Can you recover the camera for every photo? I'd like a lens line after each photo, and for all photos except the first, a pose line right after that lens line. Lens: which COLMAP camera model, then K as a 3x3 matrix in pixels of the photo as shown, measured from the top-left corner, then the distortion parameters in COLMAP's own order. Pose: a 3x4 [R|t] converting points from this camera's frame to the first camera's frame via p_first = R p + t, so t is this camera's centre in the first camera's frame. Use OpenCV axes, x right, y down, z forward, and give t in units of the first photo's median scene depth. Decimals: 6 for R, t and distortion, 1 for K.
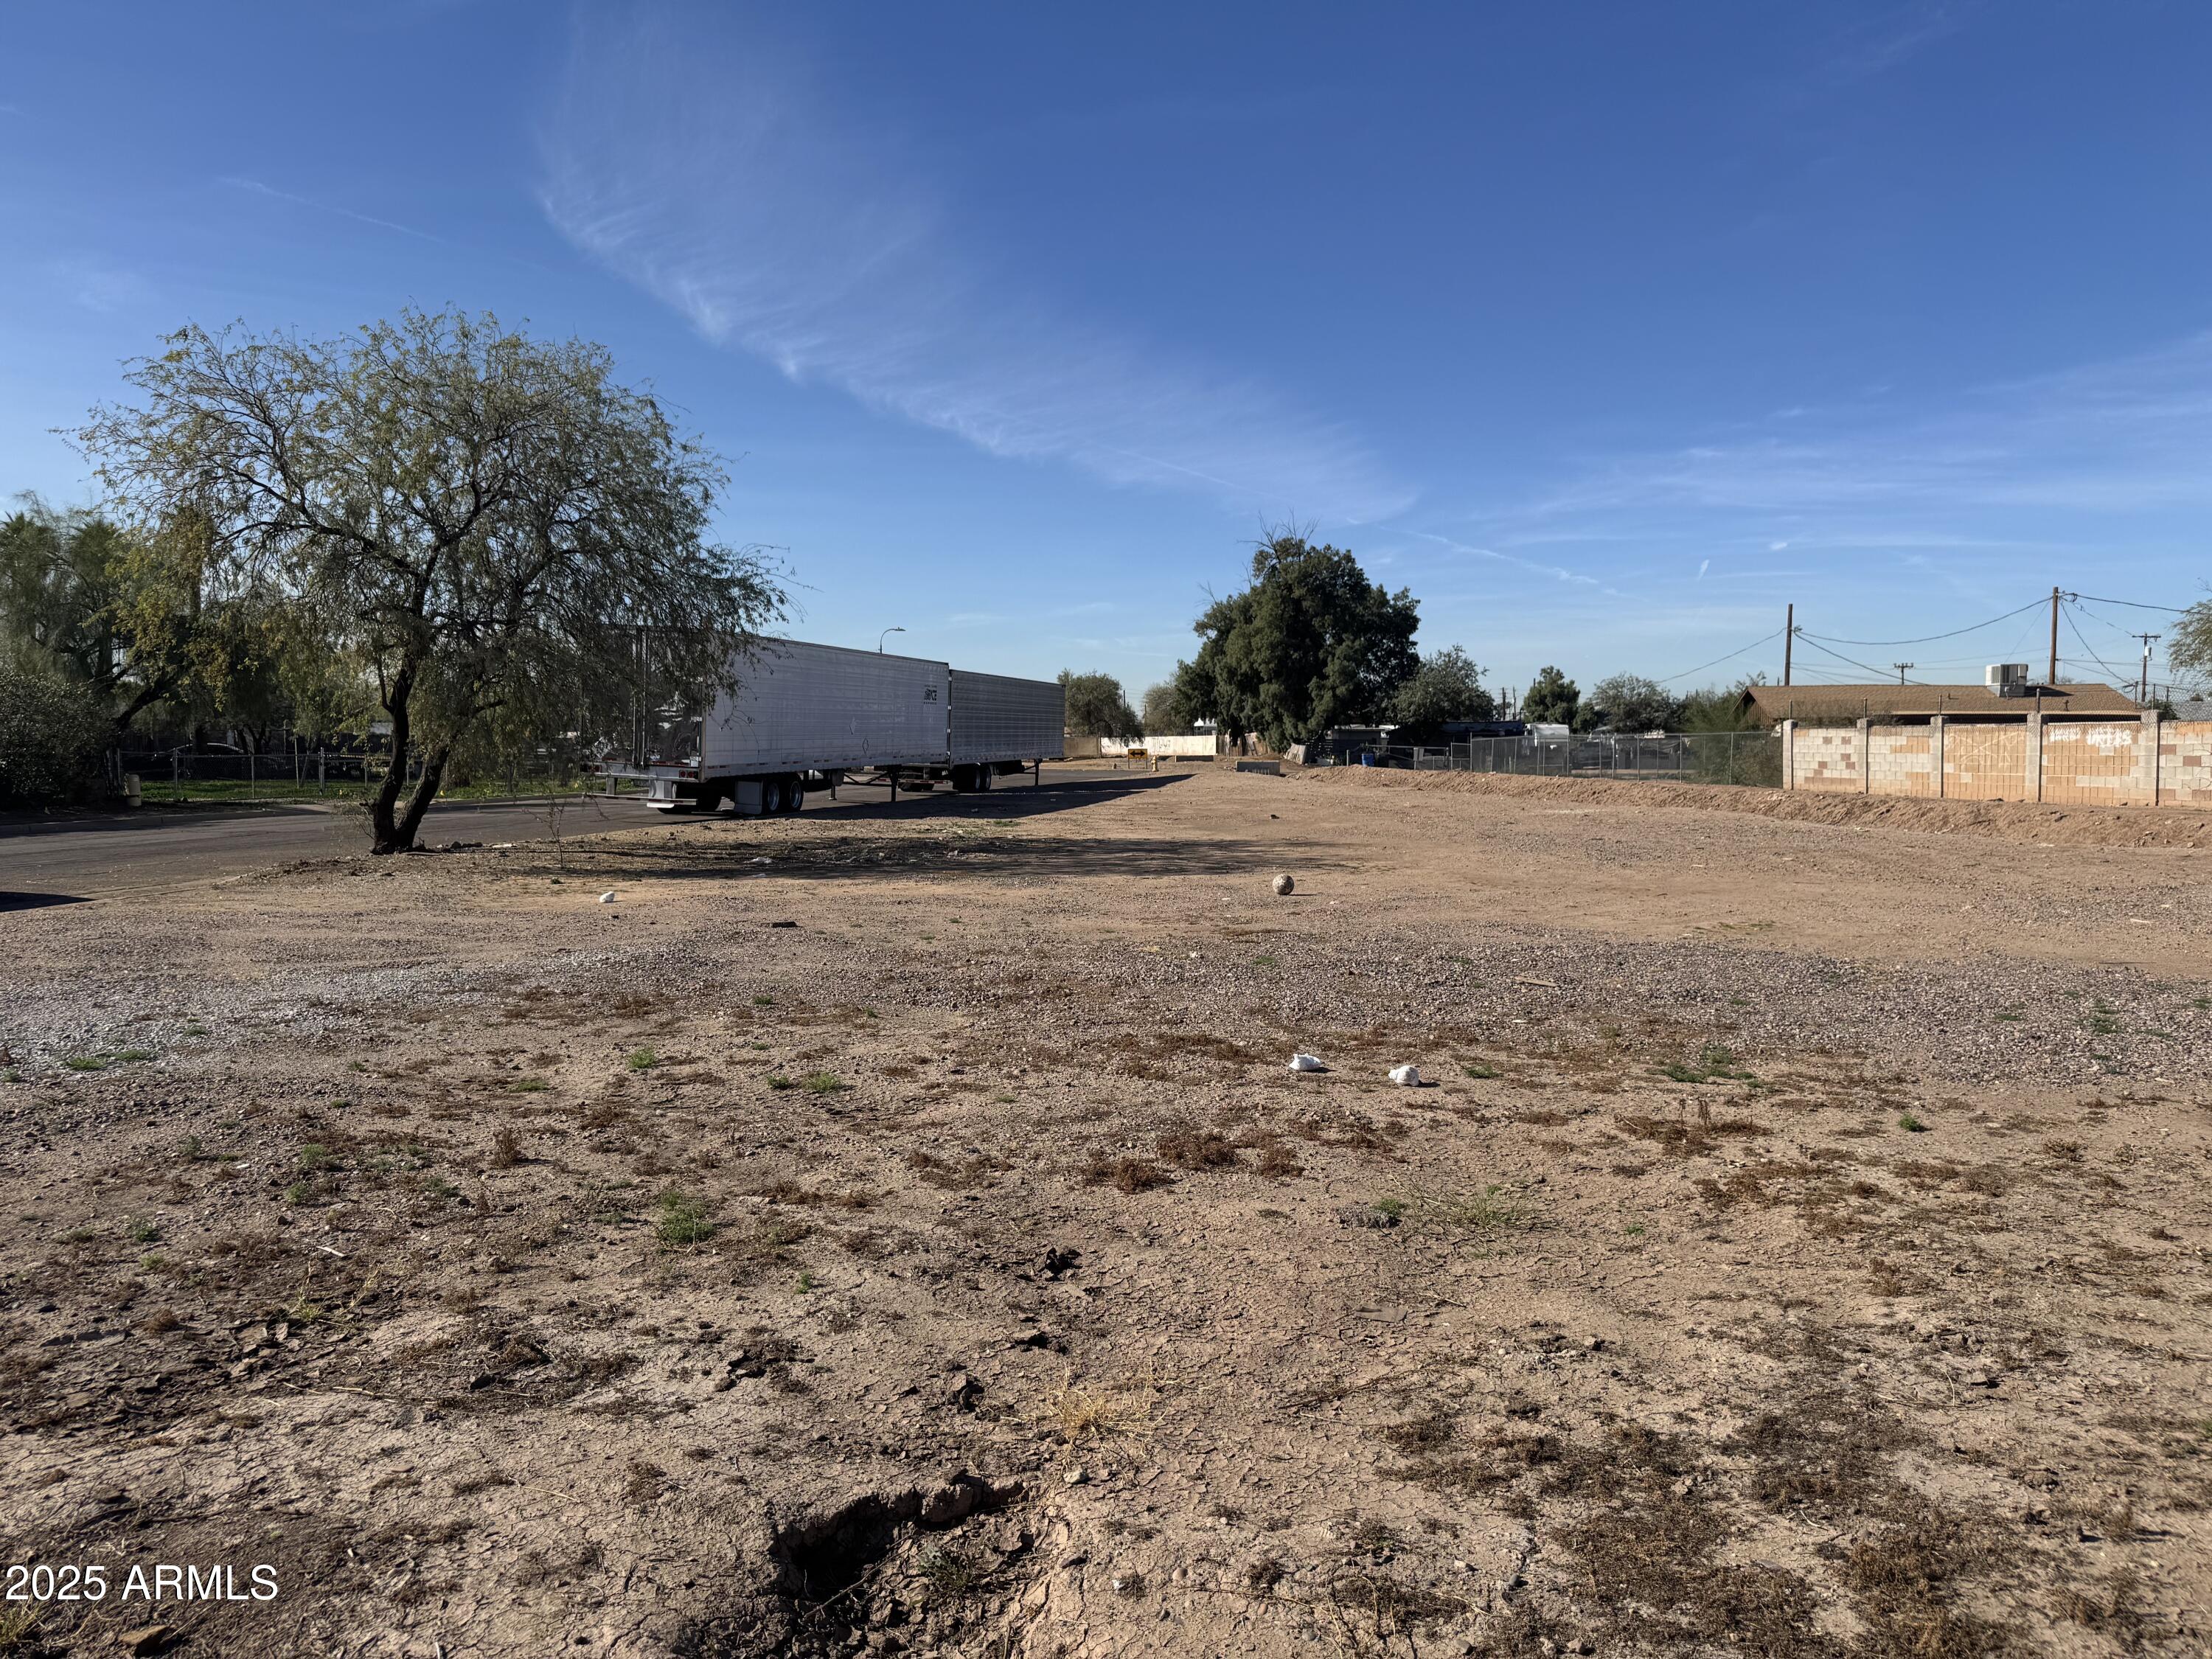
lens RADIAL K [[1566.3, 0, 1077.9], [0, 1566.3, 849.7], [0, 0, 1]] dist [0.045608, -0.047585]
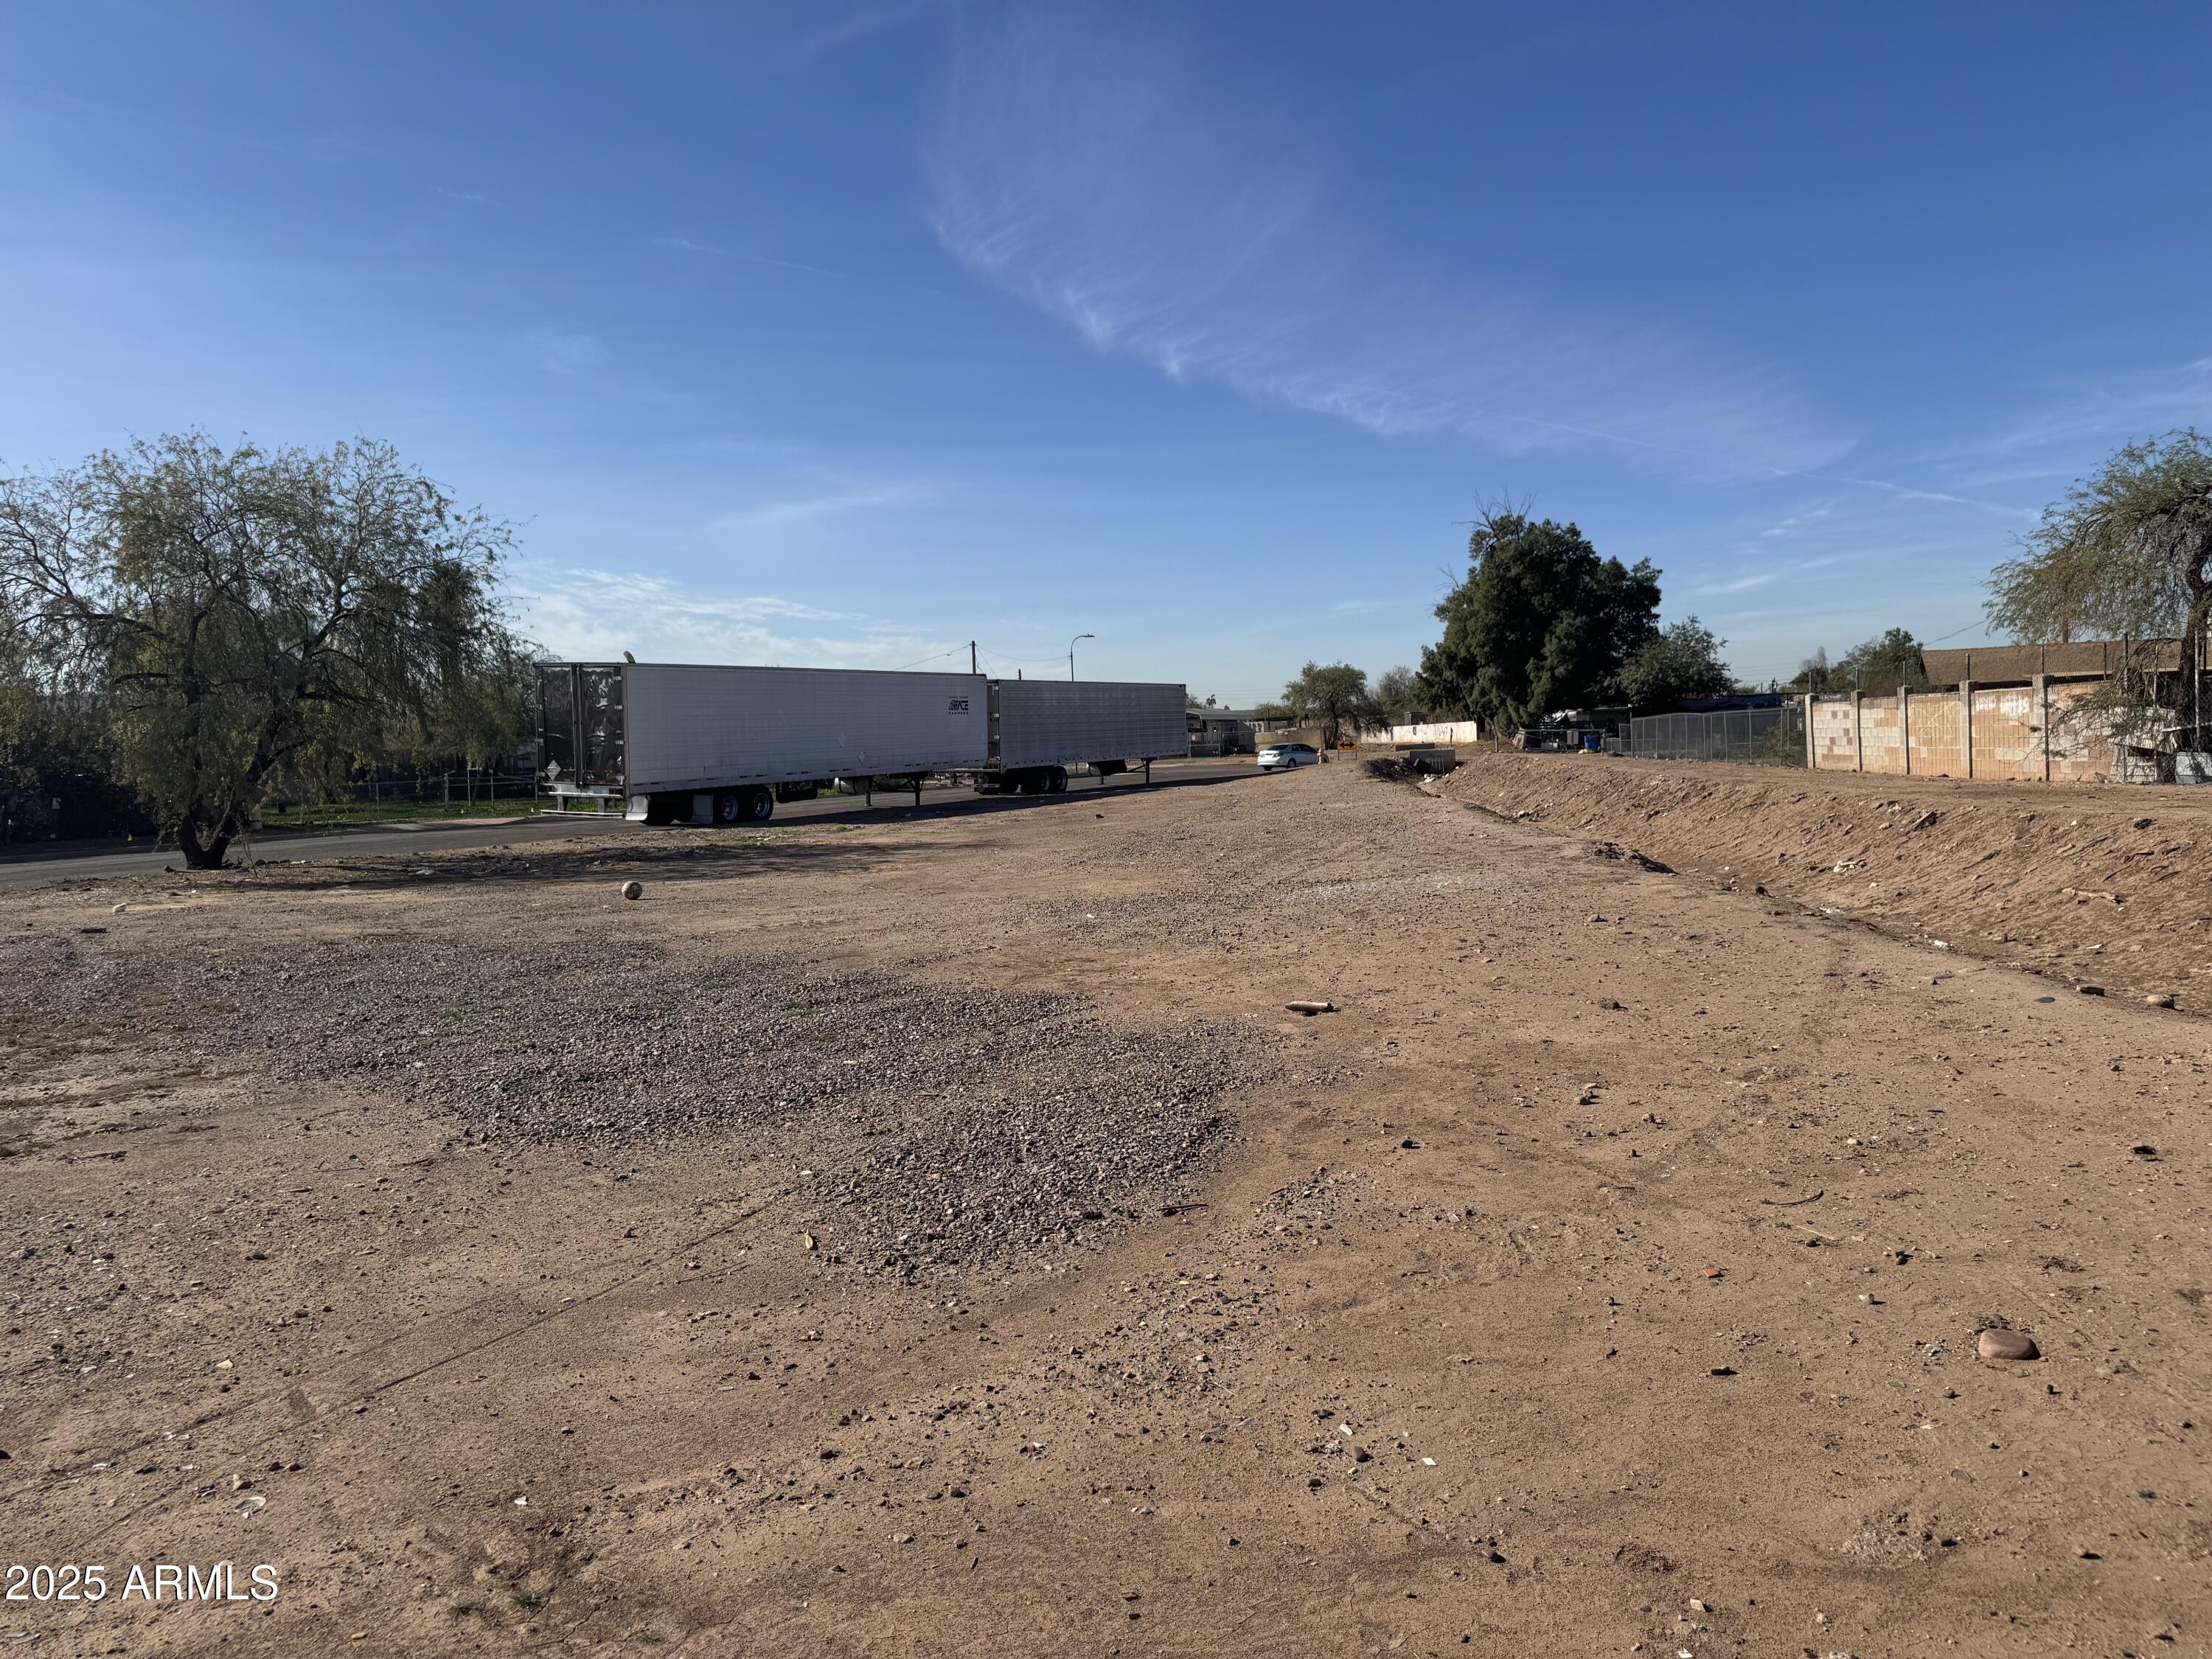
lens RADIAL K [[1566.3, 0, 1107.2], [0, 1566.3, 903.1], [0, 0, 1]] dist [0.045608, -0.047585]
pose [[0.971251, -0.012829, -0.237712, 0.121625], [0.021995, 0.999112, 0.035947, 0.000067], [0.237040, -0.040142, 0.970670, -0.009887]]
